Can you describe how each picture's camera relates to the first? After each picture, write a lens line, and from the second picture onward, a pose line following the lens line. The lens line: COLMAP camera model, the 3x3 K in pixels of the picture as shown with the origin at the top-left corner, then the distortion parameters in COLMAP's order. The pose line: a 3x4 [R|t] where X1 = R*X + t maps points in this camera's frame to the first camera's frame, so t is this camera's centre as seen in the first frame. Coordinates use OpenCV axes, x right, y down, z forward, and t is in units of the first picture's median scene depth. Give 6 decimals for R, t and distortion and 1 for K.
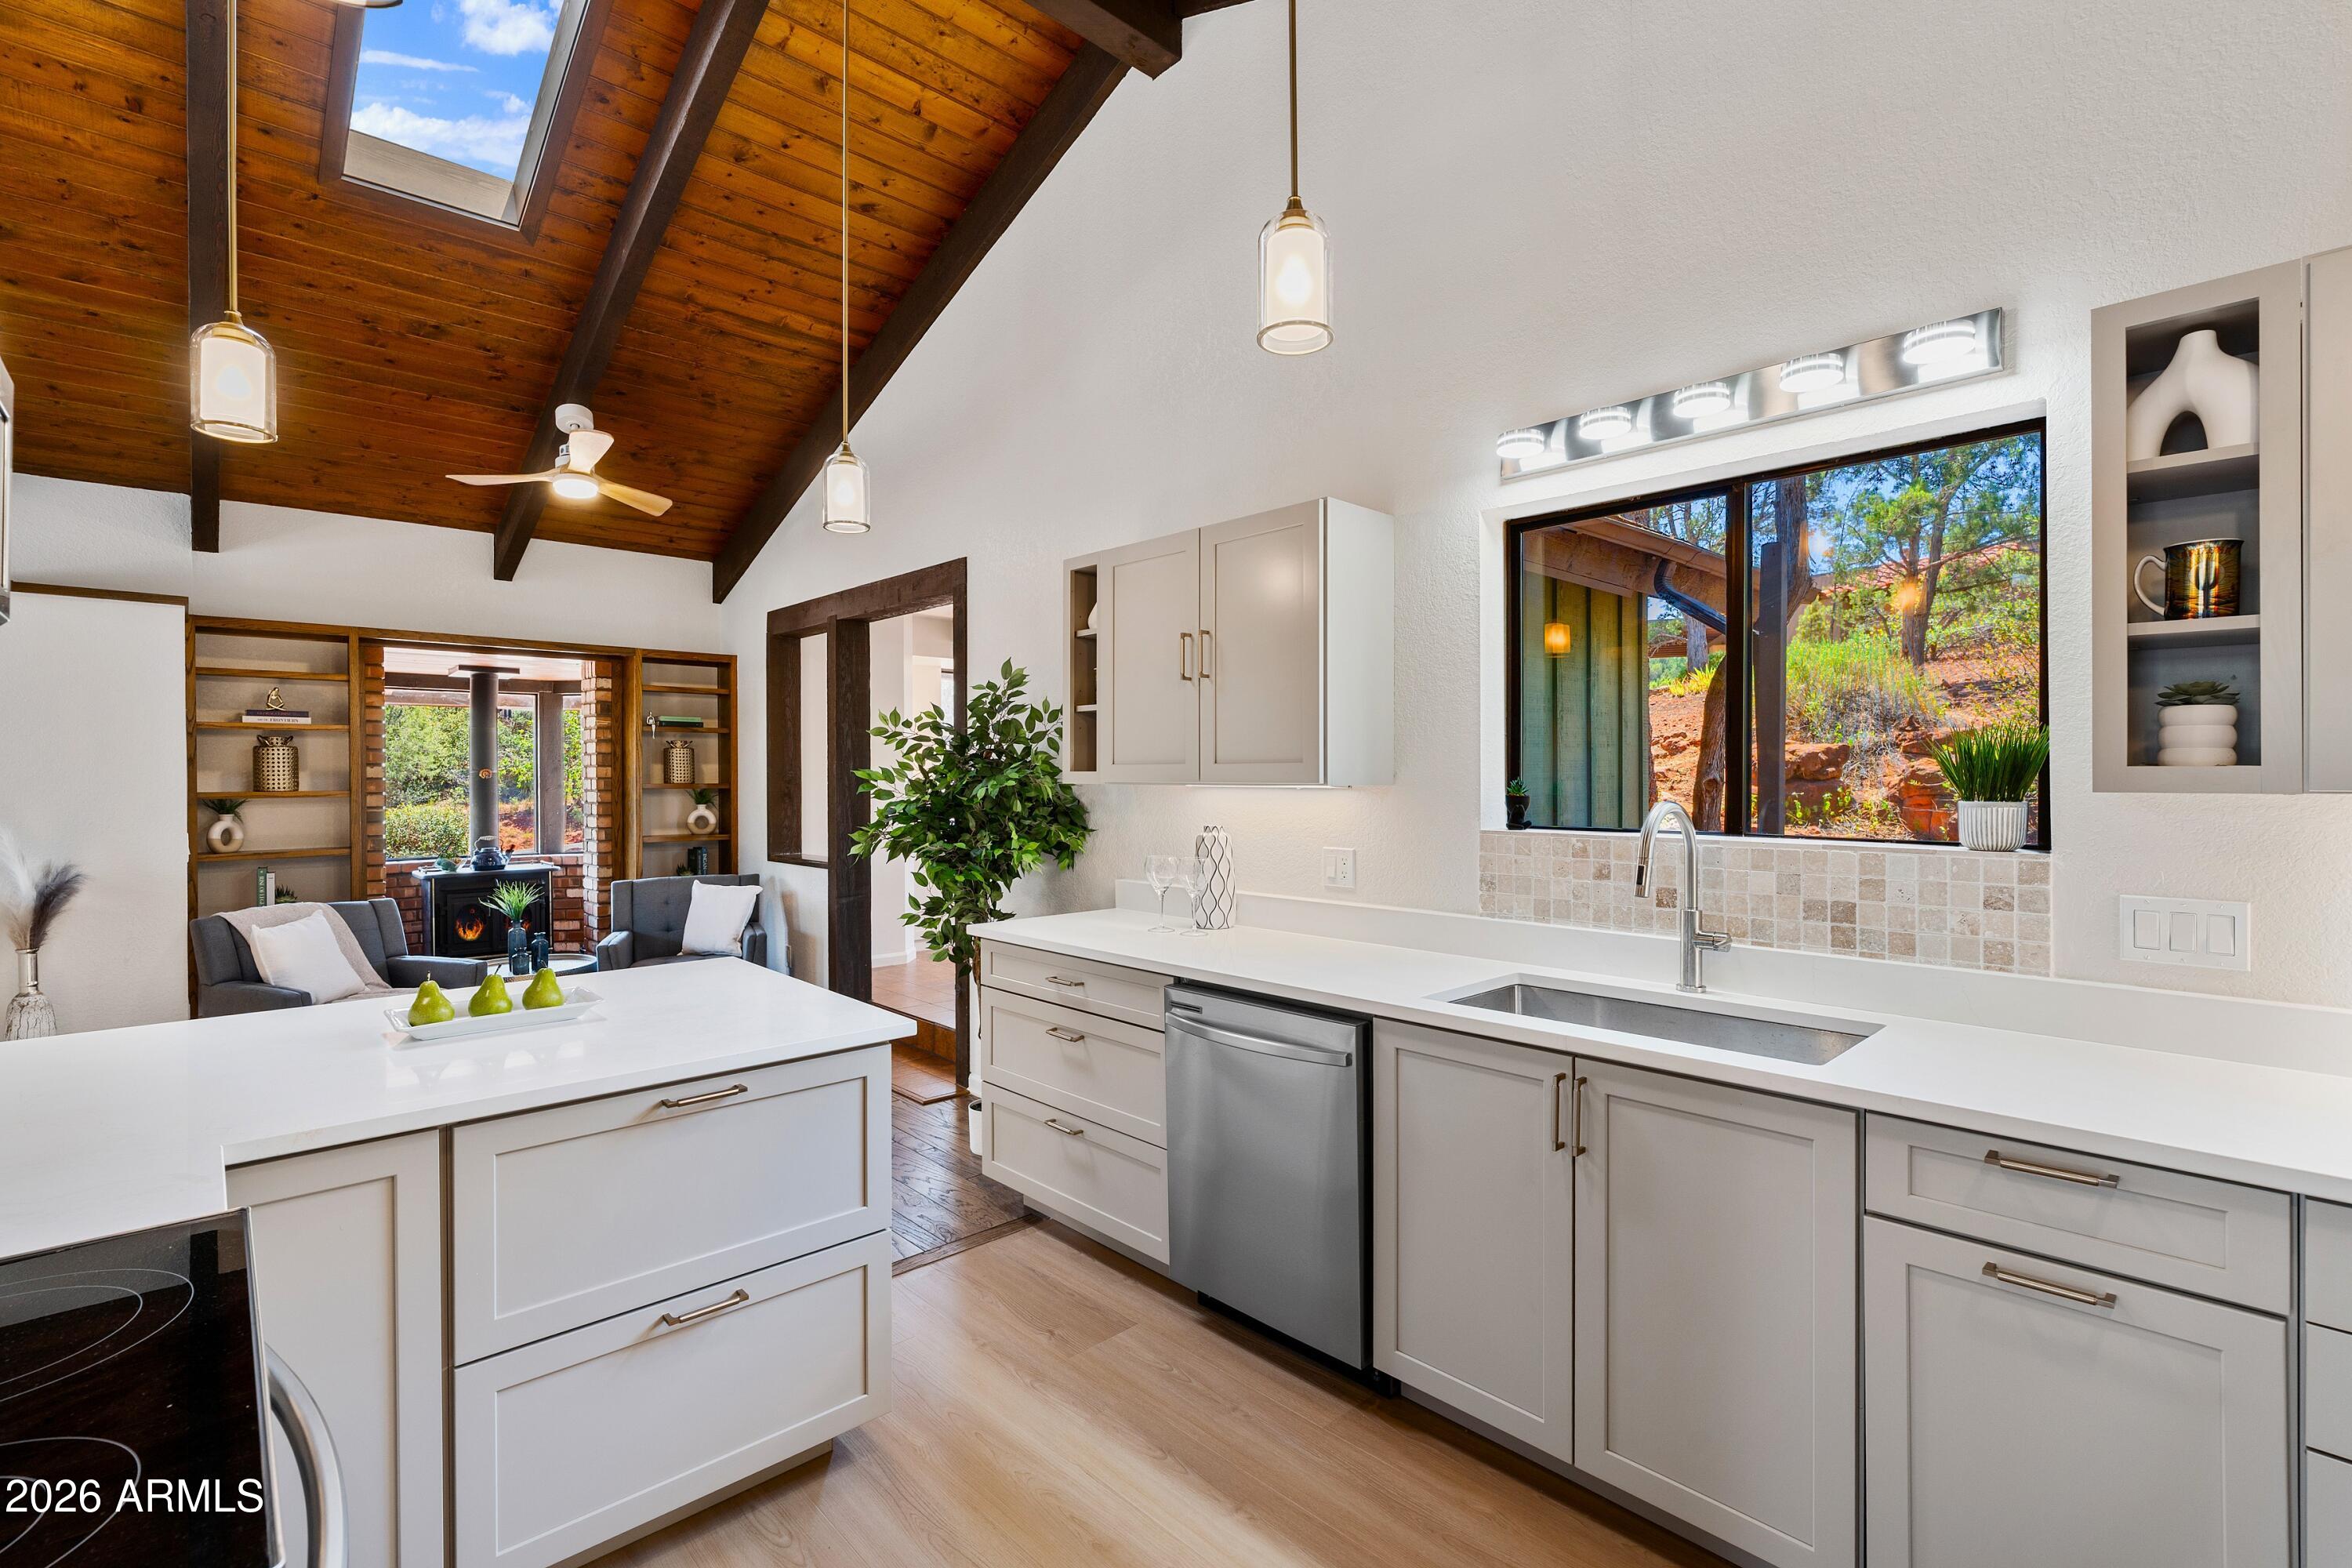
lens RADIAL K [[1061.8, 0, 1169.3], [0, 1061.8, 781.9], [0, 0, 1]] dist [0.001706, 0.000795]
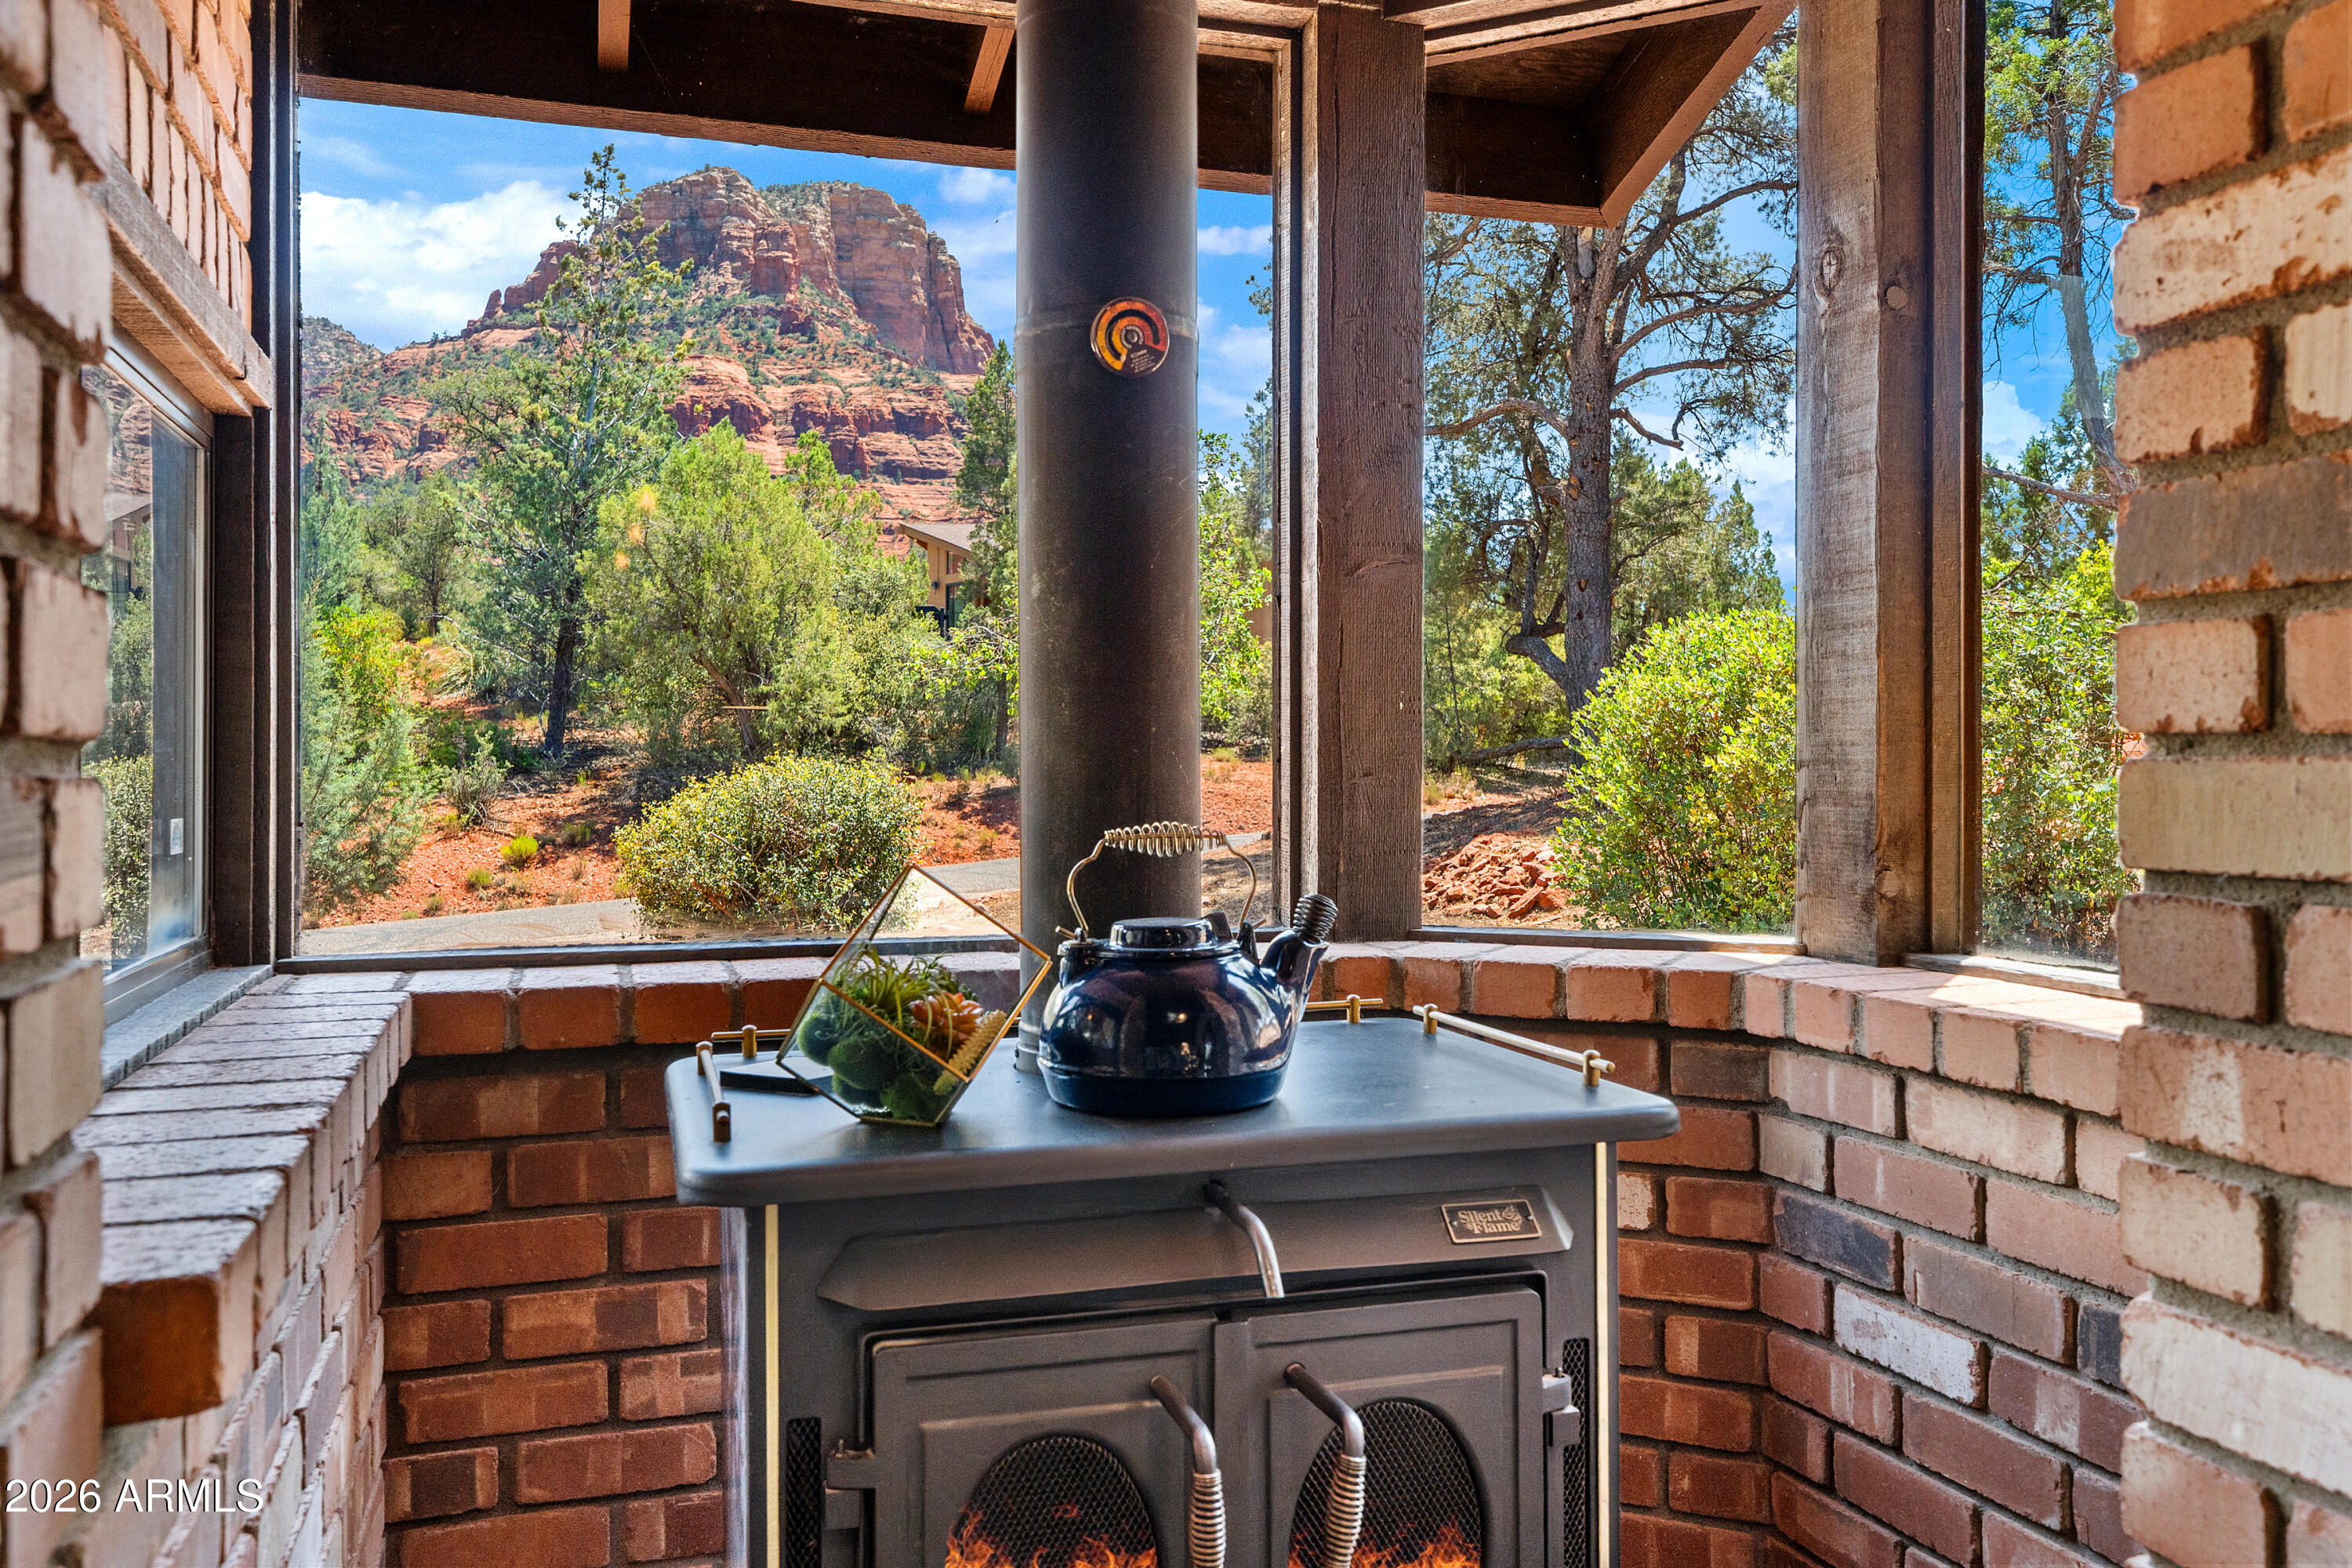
lens RADIAL K [[1847.9, 0, 1173.3], [0, 1847.9, 773.9], [0, 0, 1]] dist [-0.000370, 0.000355]
pose [[0.909216, 0.011504, -0.416167, -0.699108], [-0.008518, 0.999923, 0.009031, 0.054562], [0.416238, -0.004666, 0.909244, 1.023216]]
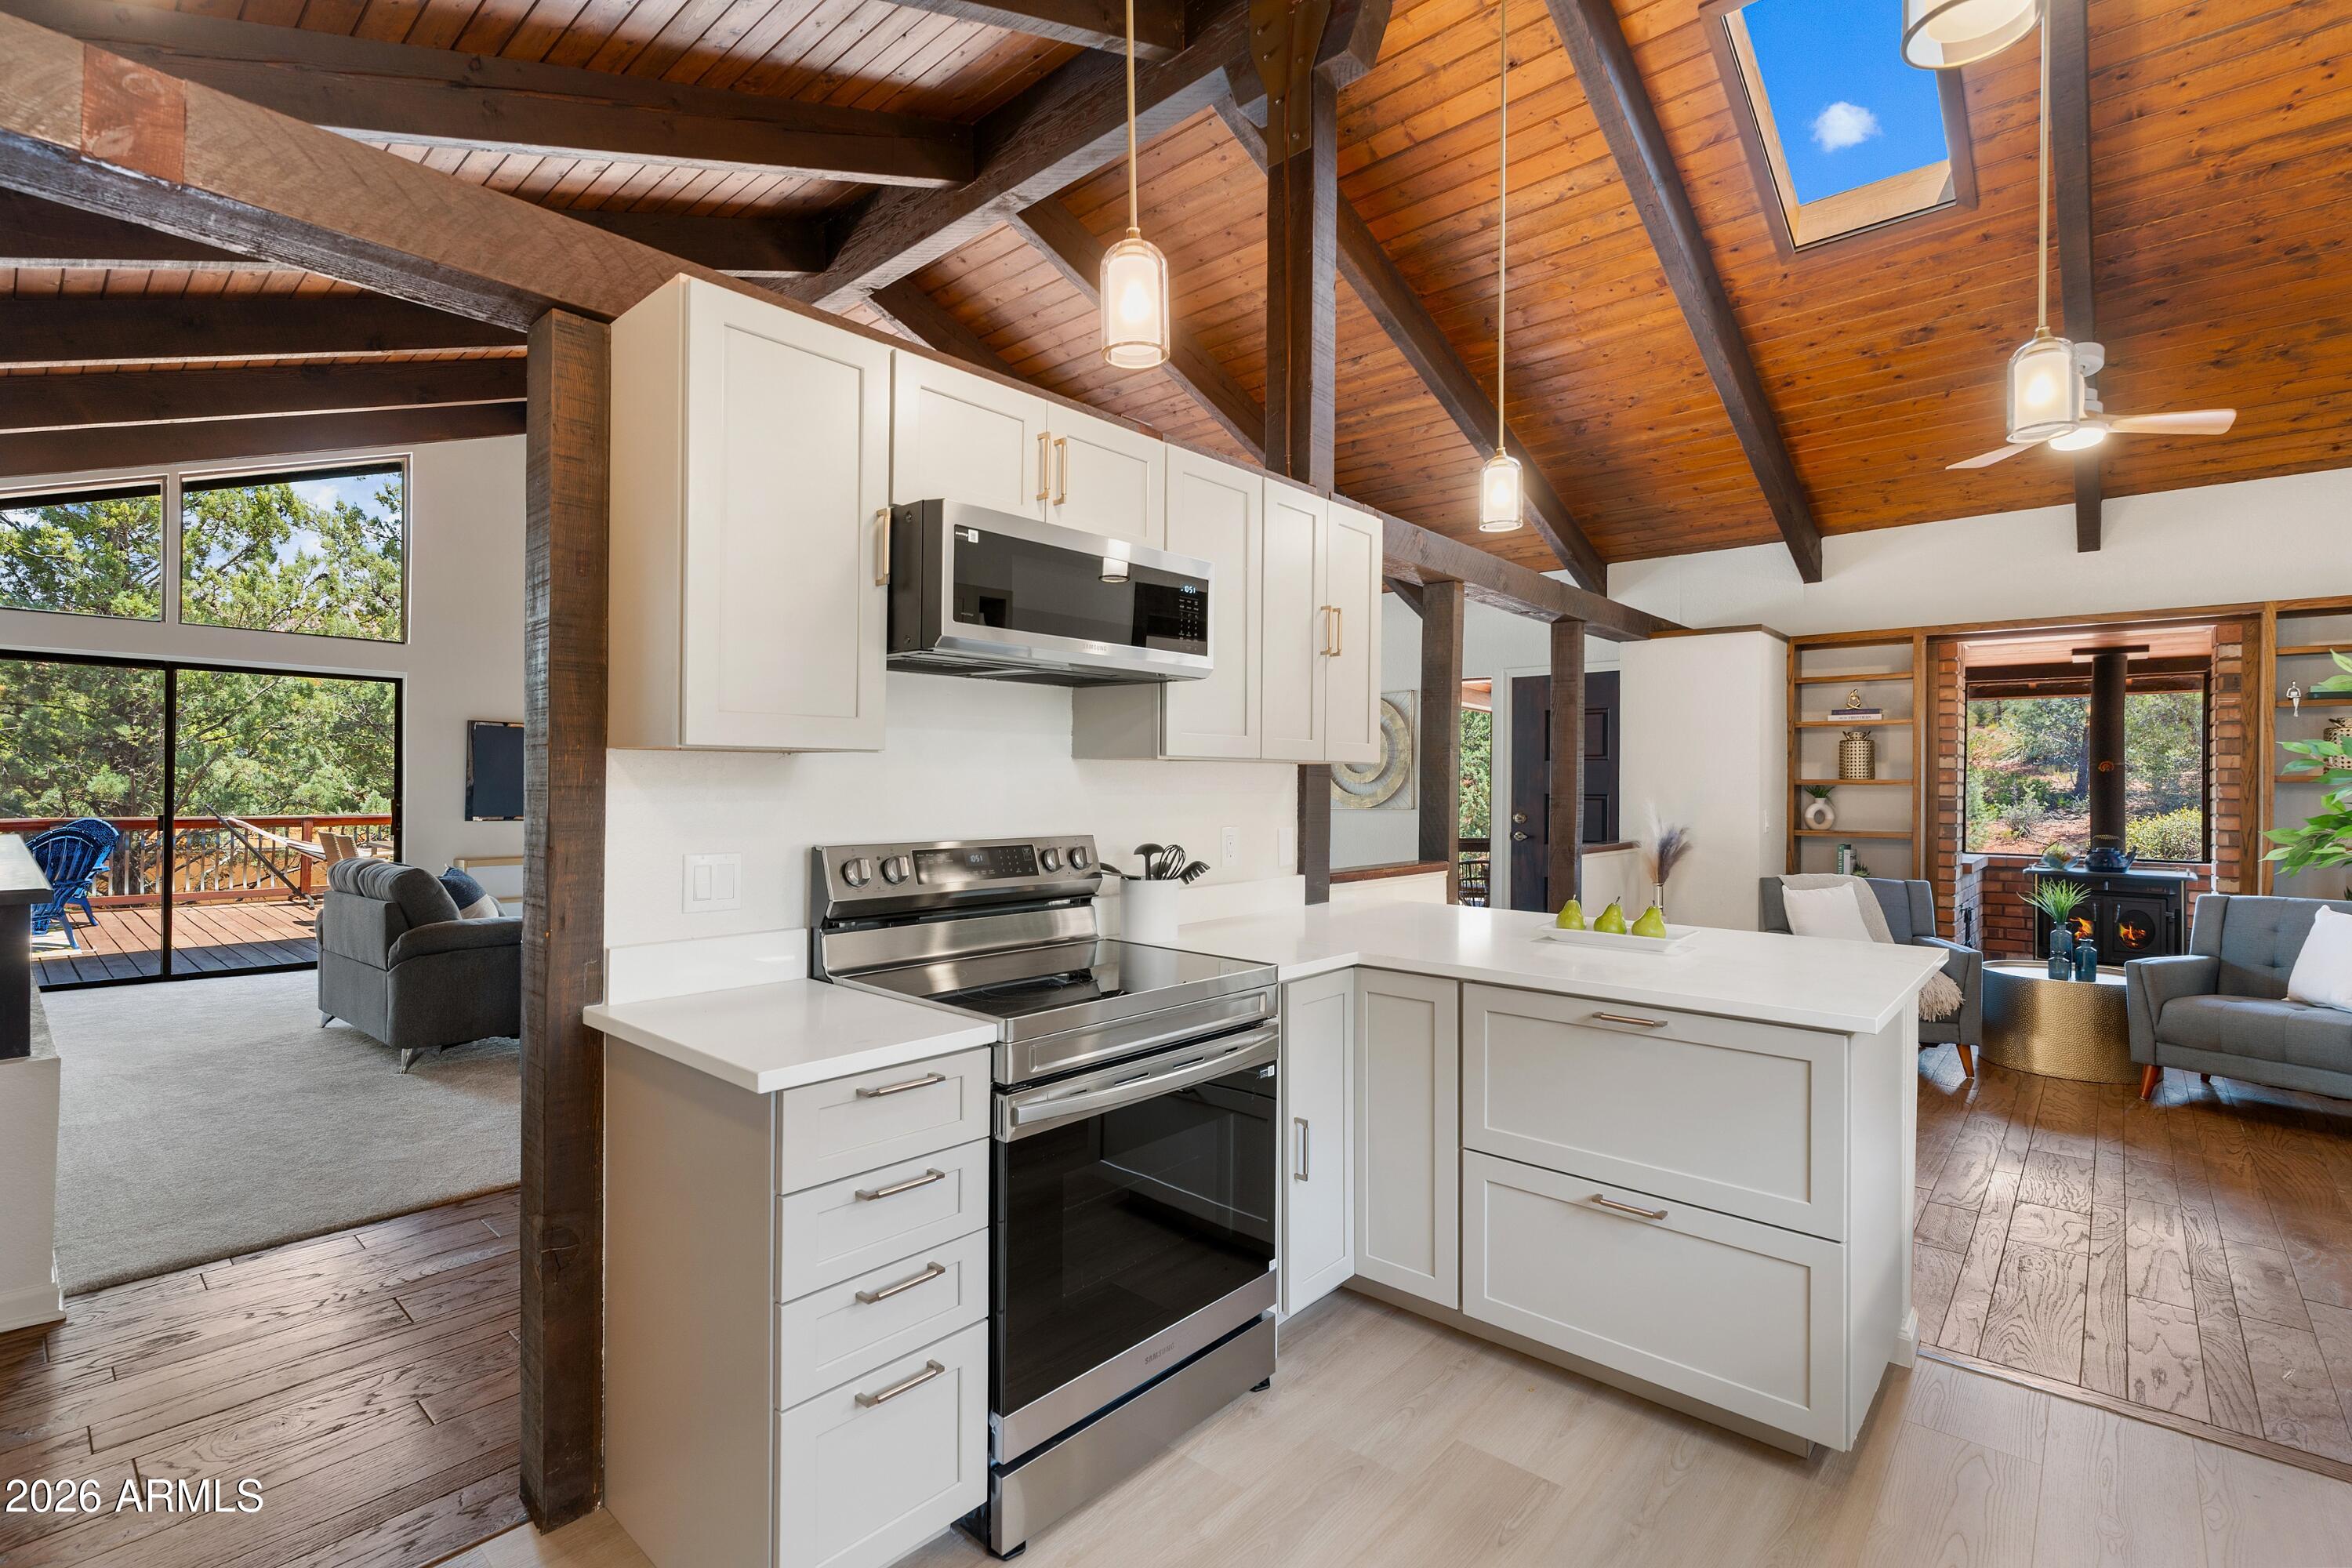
lens RADIAL K [[1061.8, 0, 1161.6], [0, 1061.8, 779.7], [0, 0, 1]] dist [0.001706, 0.000795]
pose [[0.094537, 0.004959, -0.995509, 0.232074], [-0.014489, 0.999889, 0.003605, 0.015894], [0.995416, 0.014083, 0.094598, 0.142285]]
